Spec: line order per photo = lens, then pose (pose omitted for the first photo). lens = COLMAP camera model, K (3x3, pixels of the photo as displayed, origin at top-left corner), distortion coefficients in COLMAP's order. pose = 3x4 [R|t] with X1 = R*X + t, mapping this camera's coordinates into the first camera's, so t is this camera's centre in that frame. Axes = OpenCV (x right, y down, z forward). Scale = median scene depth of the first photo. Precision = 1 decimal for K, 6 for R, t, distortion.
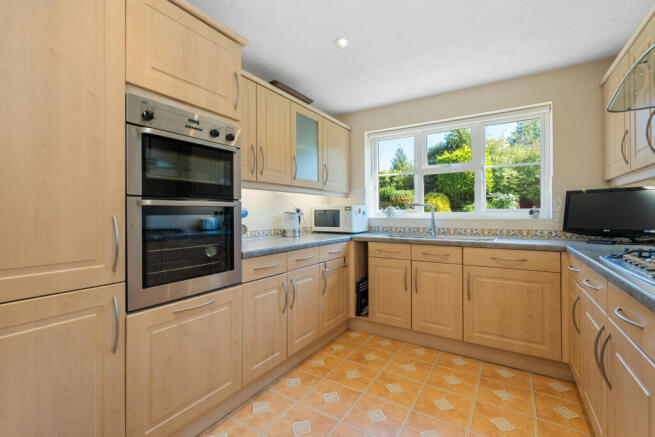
lens RADIAL K [[291.2, 0, 324.5], [0, 291.2, 214.9], [0, 0, 1]] dist [-0.004059, 0.000132]
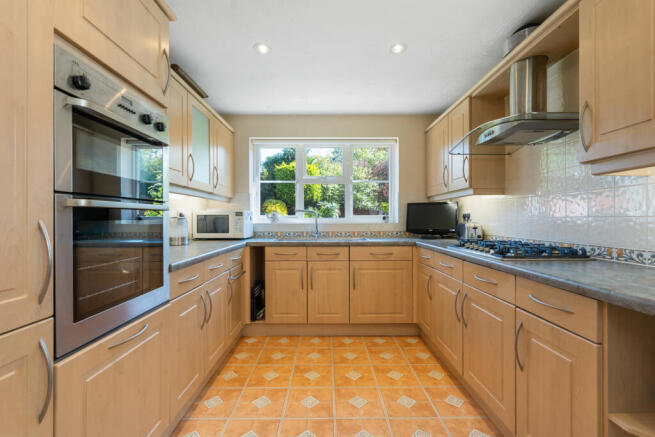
lens RADIAL K [[291.2, 0, 322.6], [0, 291.2, 221.6], [0, 0, 1]] dist [-0.004059, 0.000132]
pose [[0.839286, -0.003656, 0.543677, -0.298698], [0.001626, 0.999990, 0.004213, 0.001337], [-0.543687, -0.002652, 0.839284, 0.039920]]
